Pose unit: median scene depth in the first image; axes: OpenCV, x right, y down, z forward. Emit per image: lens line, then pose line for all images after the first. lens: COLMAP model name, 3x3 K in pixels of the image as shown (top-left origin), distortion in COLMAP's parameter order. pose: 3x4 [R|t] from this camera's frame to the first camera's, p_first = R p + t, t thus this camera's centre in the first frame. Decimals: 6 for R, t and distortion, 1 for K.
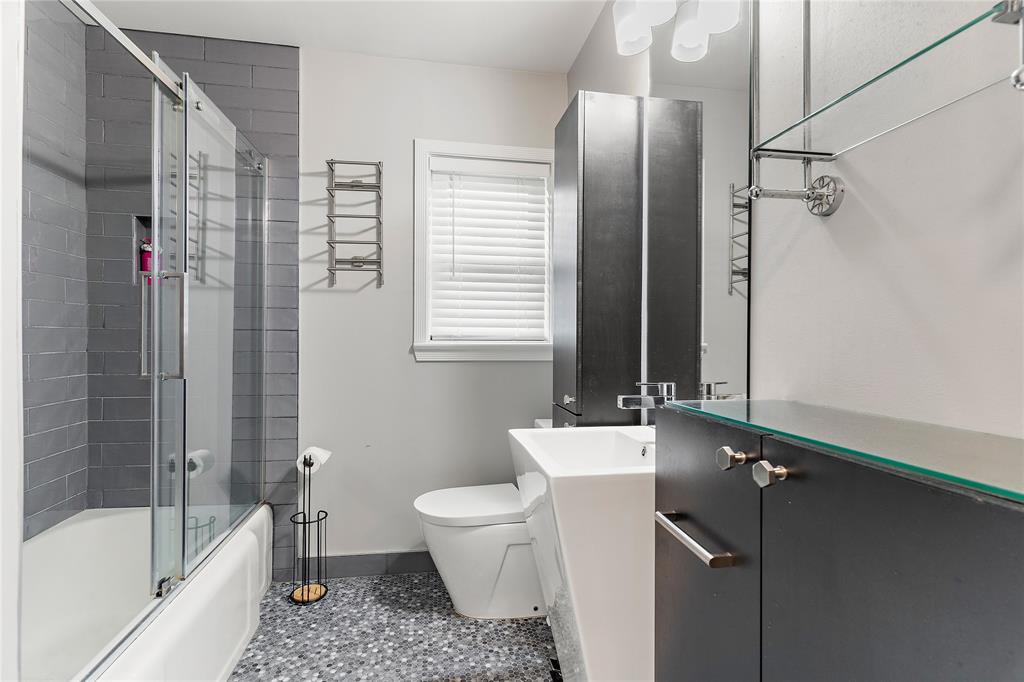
lens RADIAL K [[491.6, 0, 511.6], [0, 491.6, 336.3], [0, 0, 1]] dist [0.002433, -0.000859]
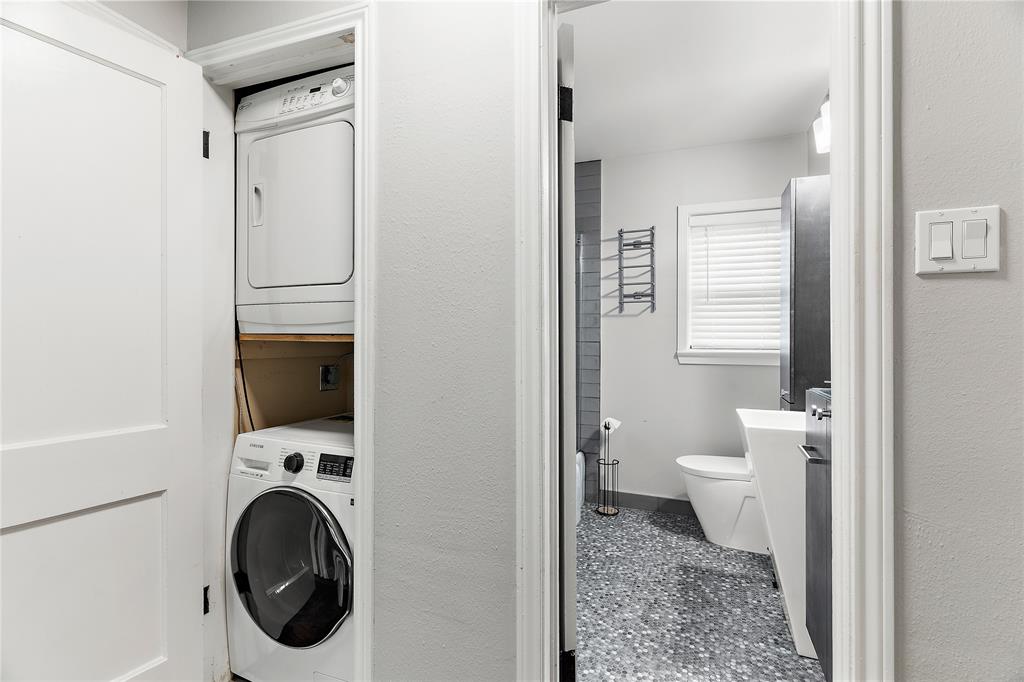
lens RADIAL K [[491.6, 0, 511.6], [0, 491.6, 338.7], [0, 0, 1]] dist [0.002433, -0.000859]
pose [[0.854711, -0.001585, -0.519102, 0.133215], [-0.000001, 0.999995, -0.003055, -0.017692], [0.519105, 0.002612, 0.854707, -0.474733]]
